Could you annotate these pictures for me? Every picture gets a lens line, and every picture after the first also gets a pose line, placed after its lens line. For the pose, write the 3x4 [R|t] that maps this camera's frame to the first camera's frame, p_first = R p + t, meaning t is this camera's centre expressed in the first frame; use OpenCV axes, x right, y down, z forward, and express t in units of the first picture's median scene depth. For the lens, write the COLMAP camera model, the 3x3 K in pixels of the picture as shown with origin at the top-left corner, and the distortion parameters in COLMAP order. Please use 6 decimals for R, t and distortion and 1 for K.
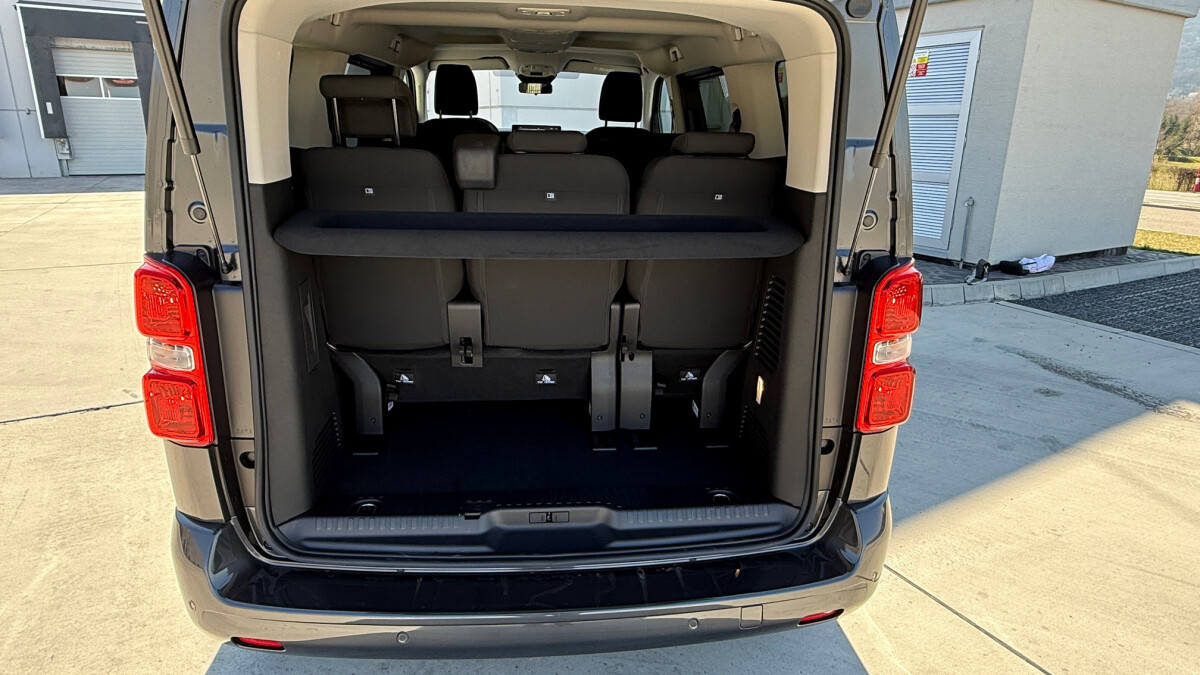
lens RADIAL K [[700.1, 0, 599.5], [0, 700.1, 338.9], [0, 0, 1]] dist [-0.008924, -0.000685]
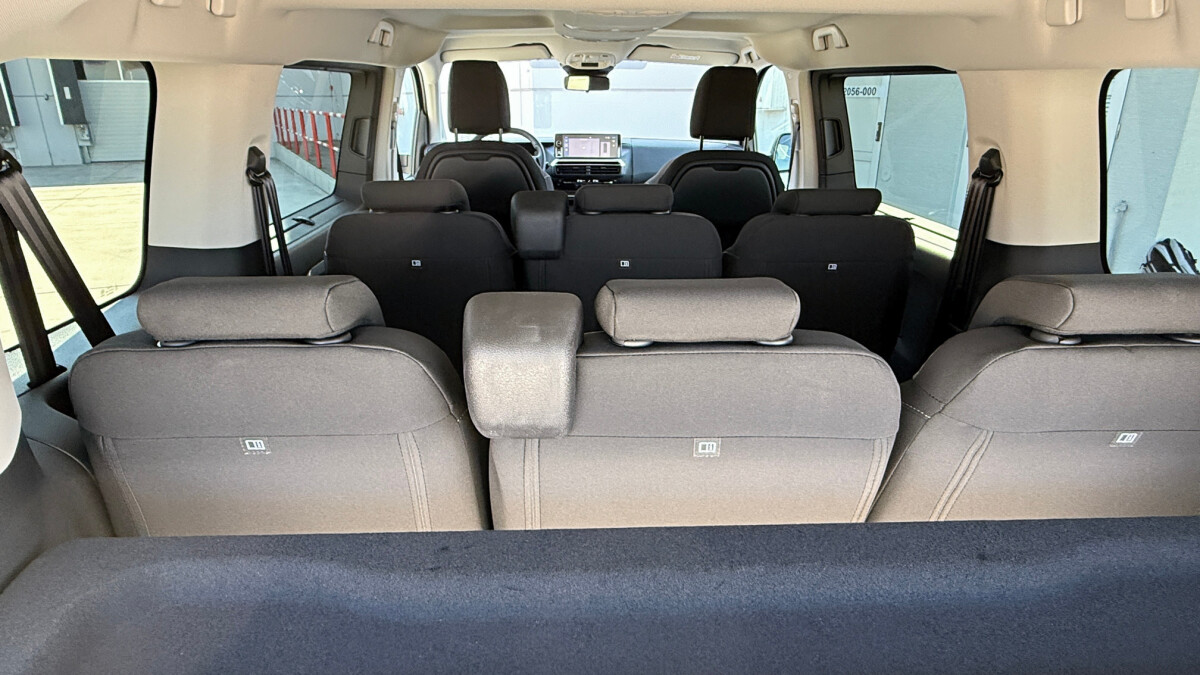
lens RADIAL K [[700.1, 0, 593.4], [0, 700.1, 341.8], [0, 0, 1]] dist [-0.008924, -0.000685]
pose [[0.998791, -0.003069, -0.049054, -0.100681], [0.005226, 0.999022, 0.043902, -0.242775], [0.048871, -0.044105, 0.997831, 0.519537]]
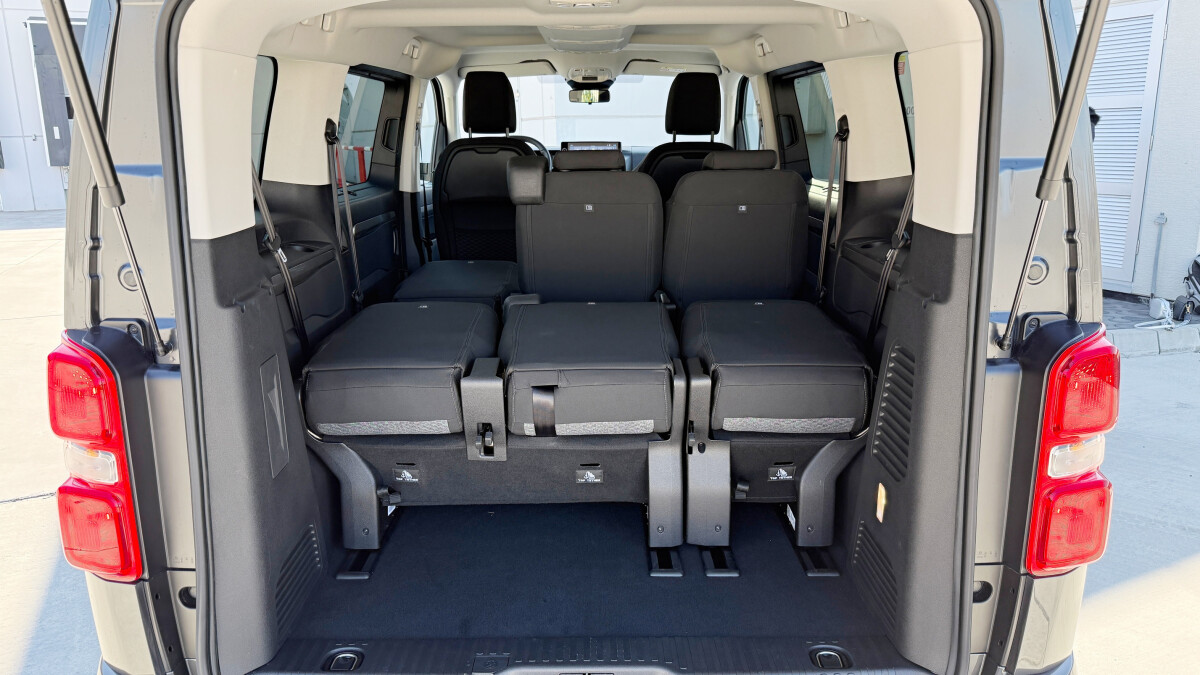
lens RADIAL K [[843.6, 0, 590.8], [0, 843.6, 341.7], [0, 0, 1]] dist [0.027922, -0.048397]
pose [[0.994581, -0.006253, -0.103777, 0.021196], [0.000502, 0.998467, -0.055344, -0.038443], [0.103964, 0.054992, 0.993060, 0.083228]]
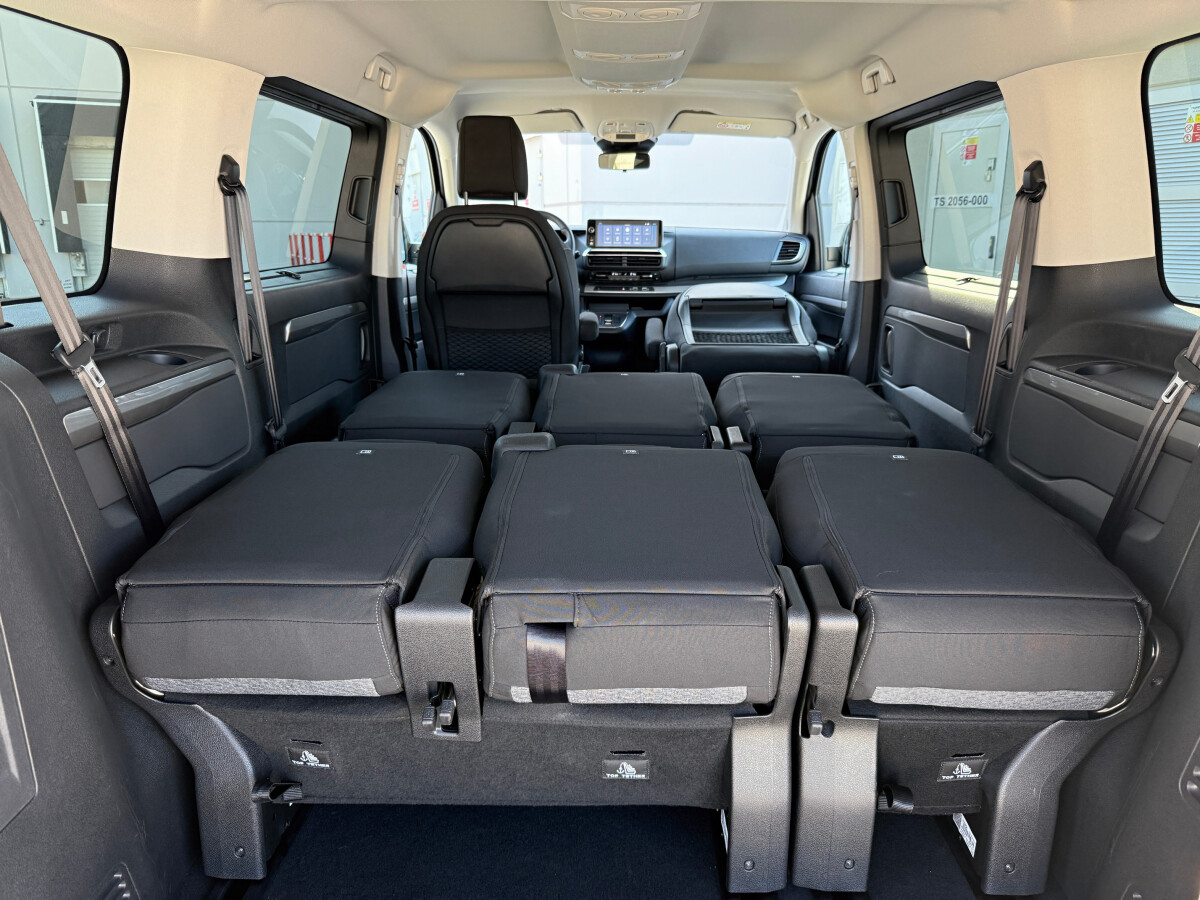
lens RADIAL K [[852.6, 0, 604.9], [0, 852.6, 455.1], [0, 0, 1]] dist [-0.003692, -0.012349]
pose [[0.993370, 0.013886, -0.114116, -0.031874], [-0.018260, 0.999135, -0.037371, -0.118201], [0.113498, 0.039207, 0.992764, 0.466369]]
